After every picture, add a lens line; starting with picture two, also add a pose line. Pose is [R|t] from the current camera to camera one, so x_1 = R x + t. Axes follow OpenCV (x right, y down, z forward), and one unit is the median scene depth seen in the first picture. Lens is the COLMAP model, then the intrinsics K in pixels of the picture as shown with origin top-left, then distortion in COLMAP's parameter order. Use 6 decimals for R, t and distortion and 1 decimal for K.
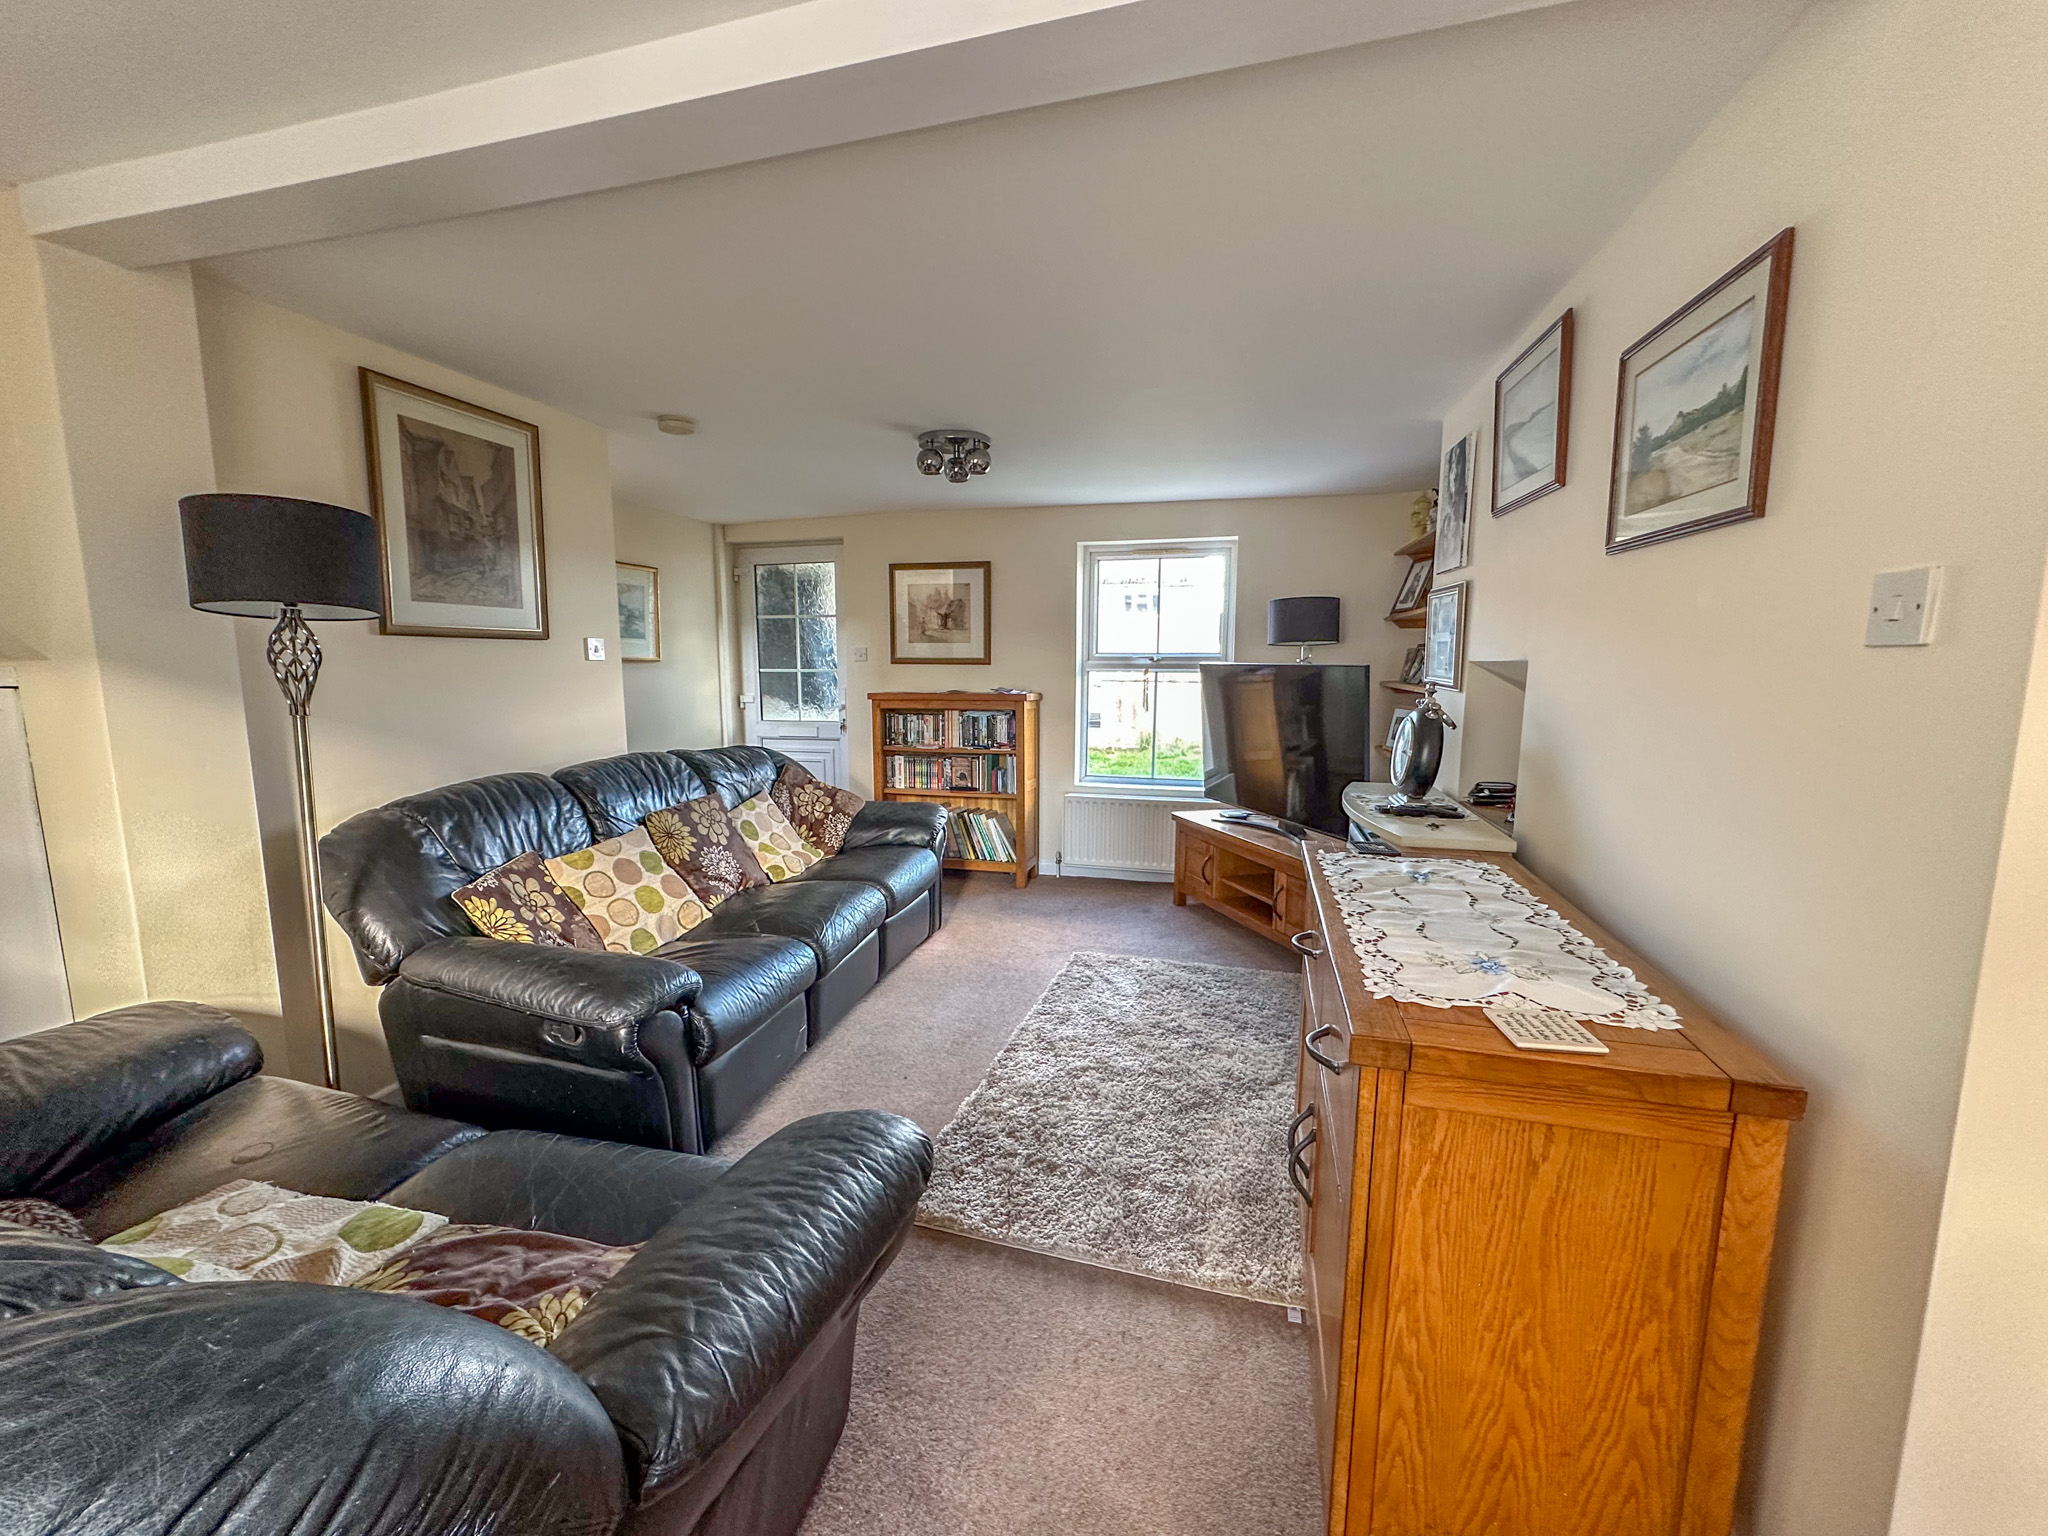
lens RADIAL K [[826.4, 0, 1018.2], [0, 826.4, 770.6], [0, 0, 1]] dist [-0.000173, -0.000060]
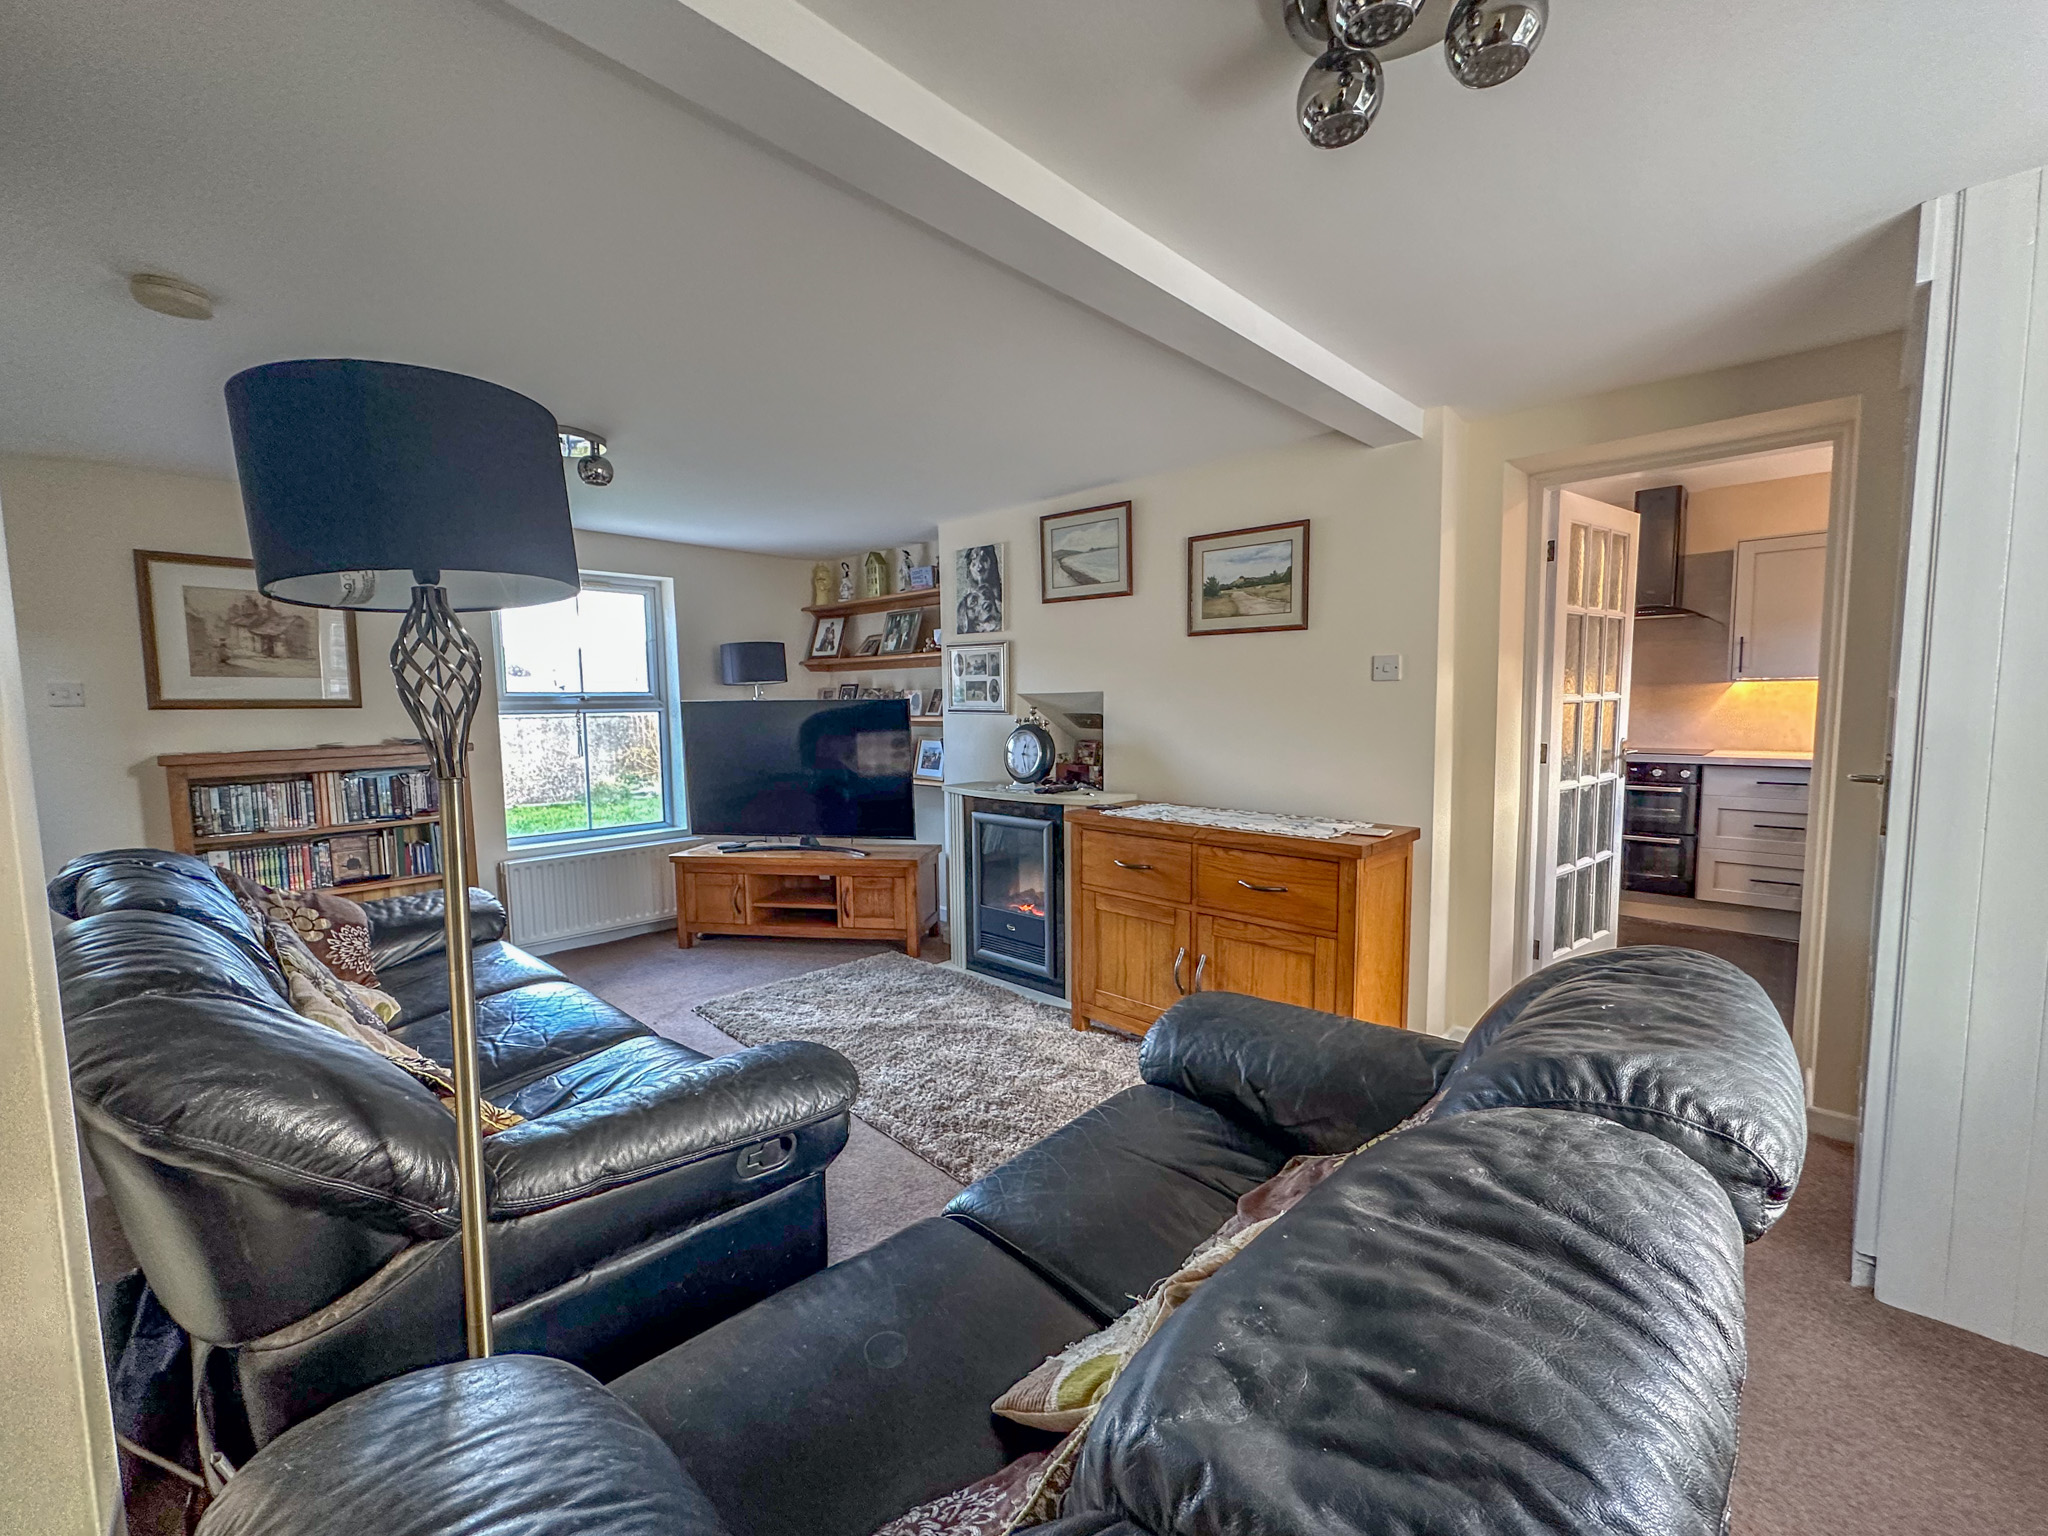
lens RADIAL K [[843.8, 0, 1024.0], [0, 843.8, 768.0], [0, 0, 1]] dist [-0.004570, -0.000412]
pose [[0.478329, -0.077724, 0.874735, -0.522387], [0.129333, 0.991449, 0.017372, -0.015540], [-0.868605, 0.104823, 0.484291, 0.168263]]
